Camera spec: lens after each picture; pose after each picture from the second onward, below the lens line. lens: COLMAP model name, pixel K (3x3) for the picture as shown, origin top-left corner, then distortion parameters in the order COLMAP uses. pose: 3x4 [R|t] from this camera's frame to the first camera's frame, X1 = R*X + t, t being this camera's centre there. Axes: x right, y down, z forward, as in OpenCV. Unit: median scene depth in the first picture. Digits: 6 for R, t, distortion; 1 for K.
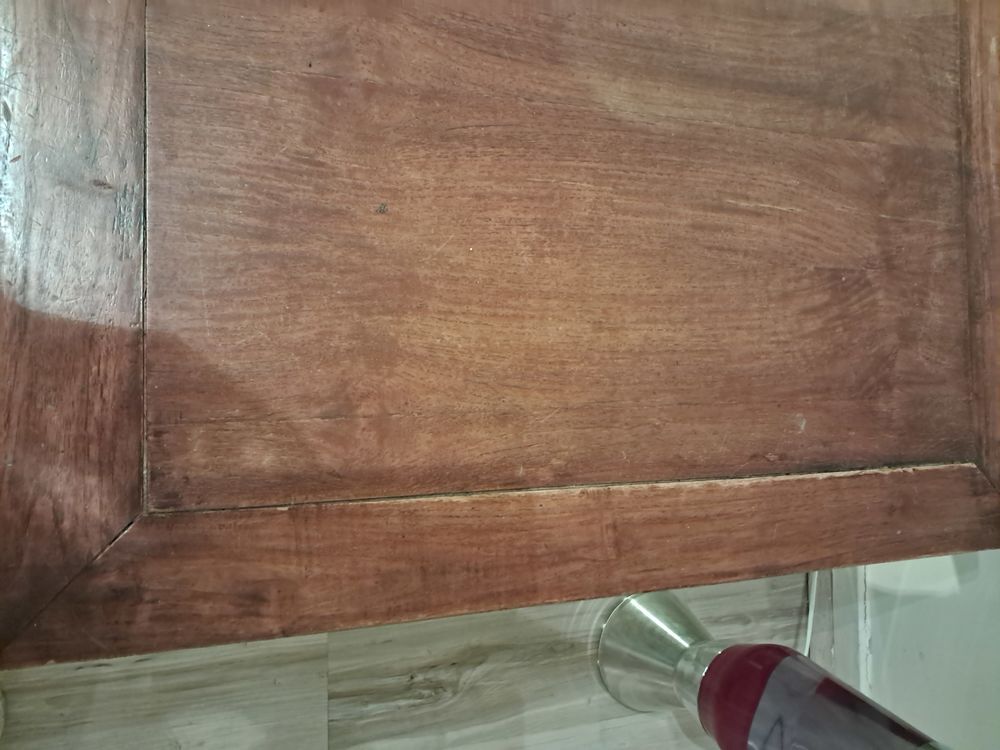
lens RADIAL K [[795.1, 0, 500.1], [0, 795.1, 377.3], [0, 0, 1]] dist [0.011353, -0.014449]
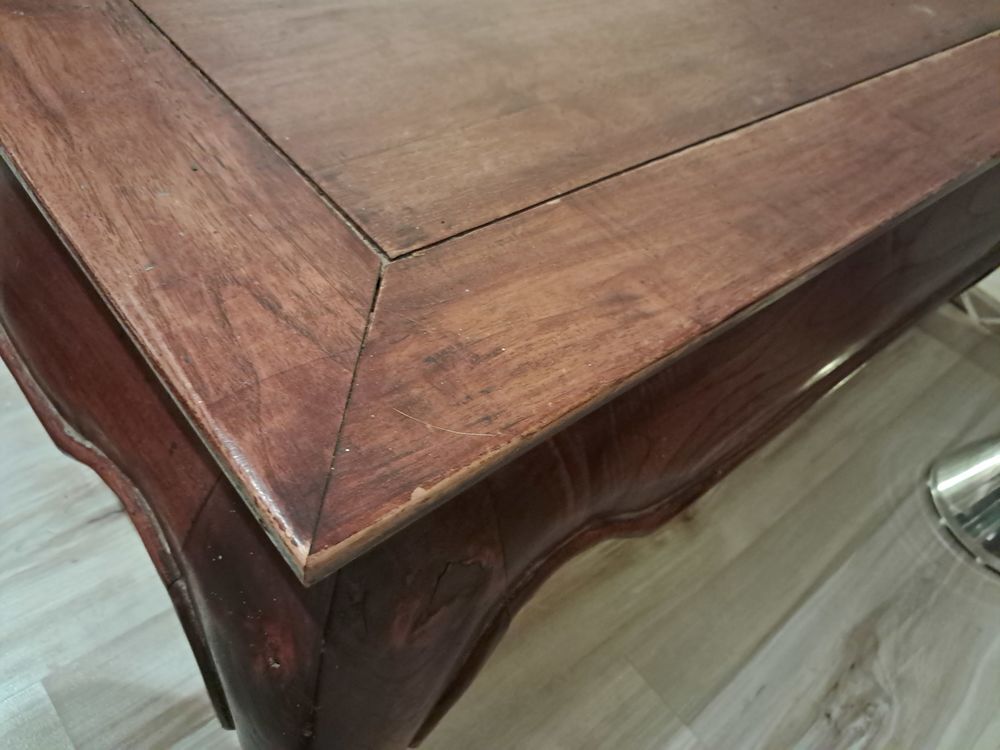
lens RADIAL K [[808.5, 0, 500.0], [0, 808.5, 375.0], [0, 0, 1]] dist [0.009361, -0.039904]
pose [[0.770526, -0.593767, 0.231799, -0.445777], [0.634031, 0.676579, -0.374494, 0.391203], [0.065532, 0.435525, 0.897788, 0.400785]]
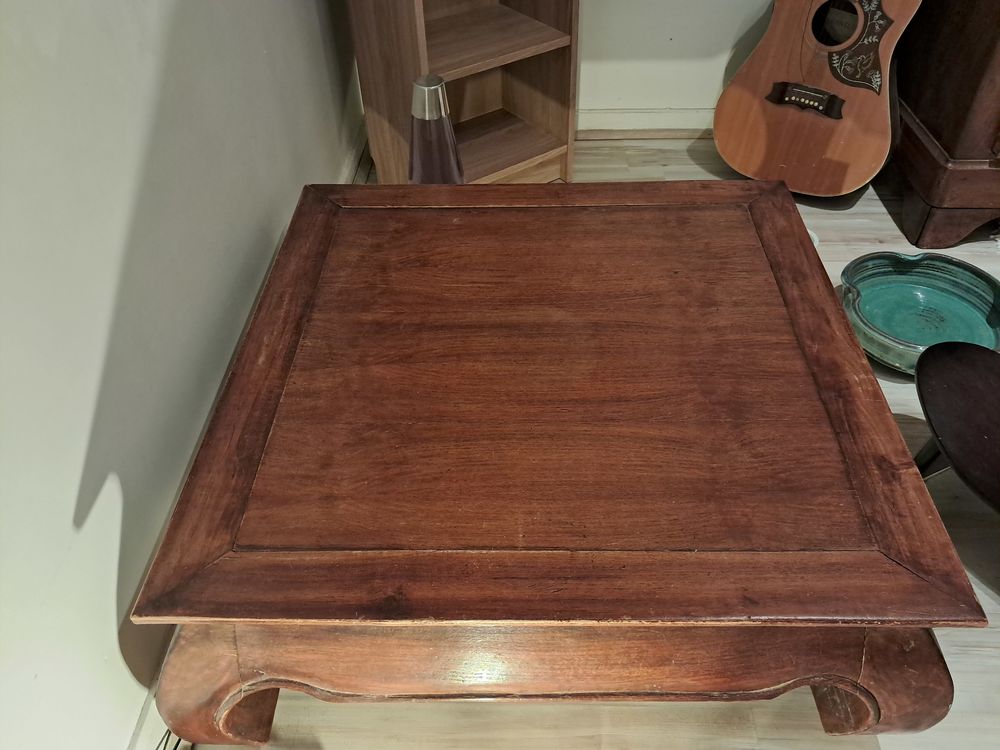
lens RADIAL K [[765.4, 0, 500.0], [0, 765.4, 375.0], [0, 0, 1]] dist [0.132702, -0.351836]
pose [[-0.935555, -0.281656, -0.213088, 0.637163], [0.028652, -0.661879, 0.749062, -1.852473], [-0.352016, 0.694684, 0.627295, -0.012949]]
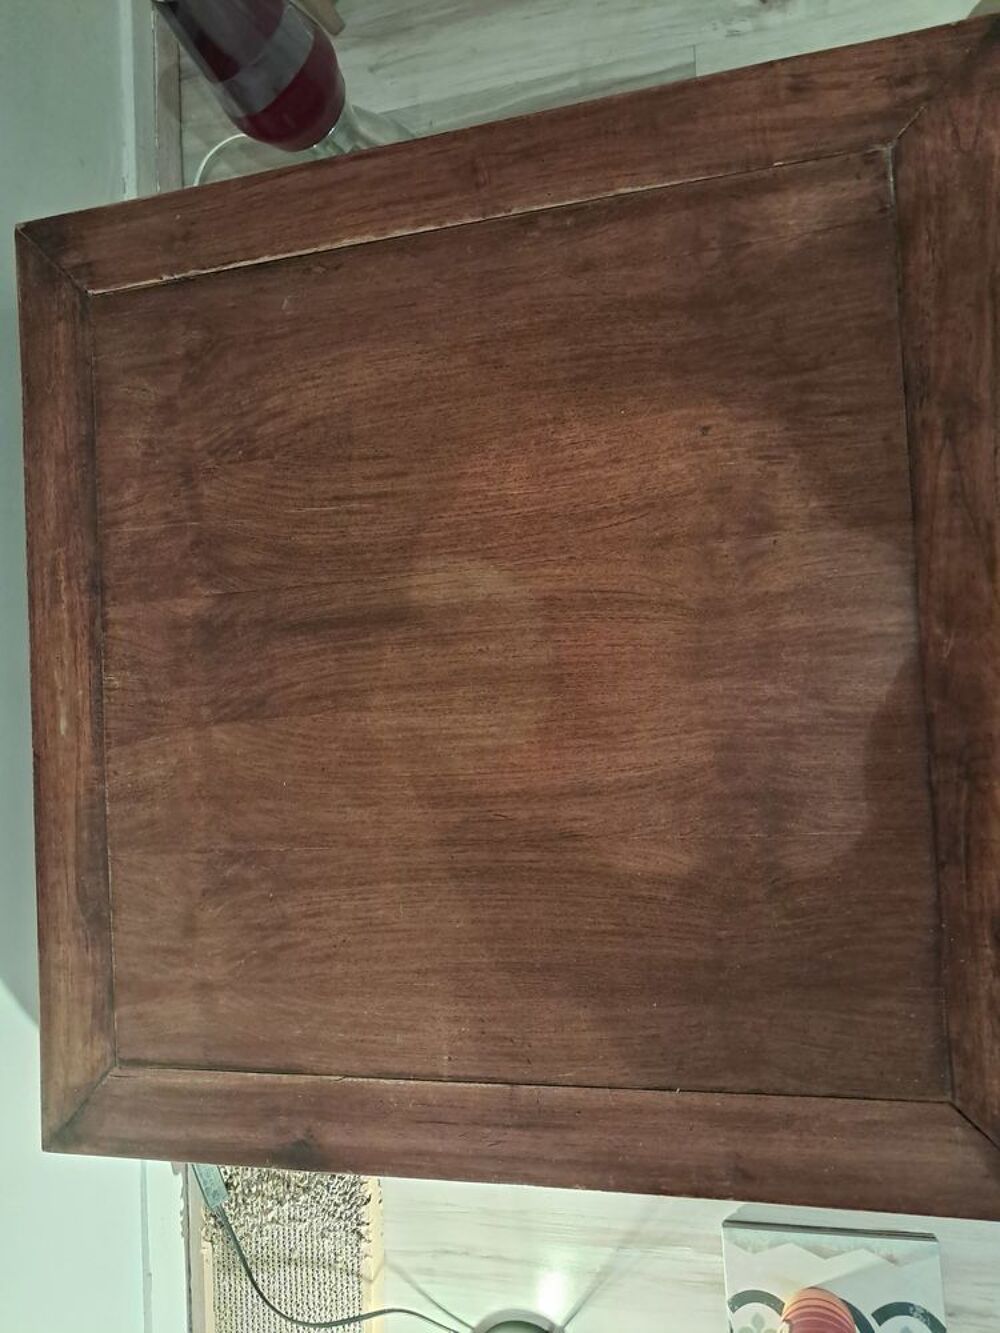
lens RADIAL K [[1059.8, 0, 510.9], [0, 1059.8, 662.0], [0, 0, 1]] dist [0.011353, -0.014449]
pose [[-0.994976, 0.029444, -0.095690, 0.254057], [-0.036938, -0.996307, 0.077512, -0.578306], [-0.093055, 0.080657, 0.992389, -0.411303]]
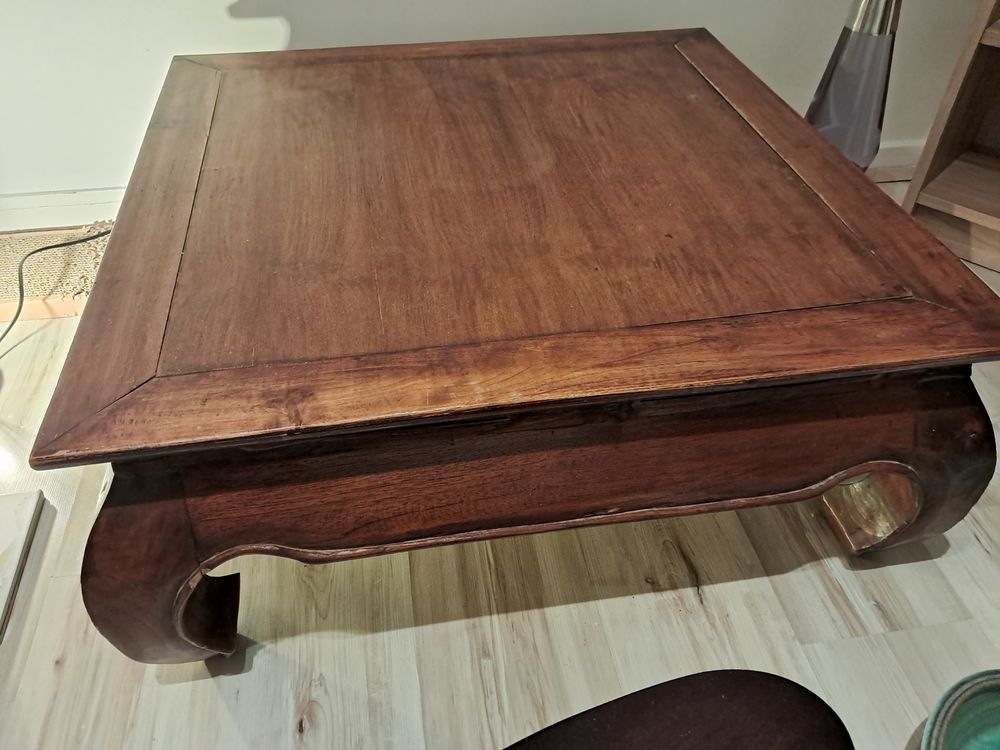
lens RADIAL K [[795.1, 0, 500.1], [0, 795.1, 377.3], [0, 0, 1]] dist [0.011353, -0.014449]
pose [[-0.138144, -0.887635, 0.439341, -0.924067], [0.985862, -0.080767, 0.146809, -0.705346], [-0.094828, 0.453411, 0.886243, -0.212348]]
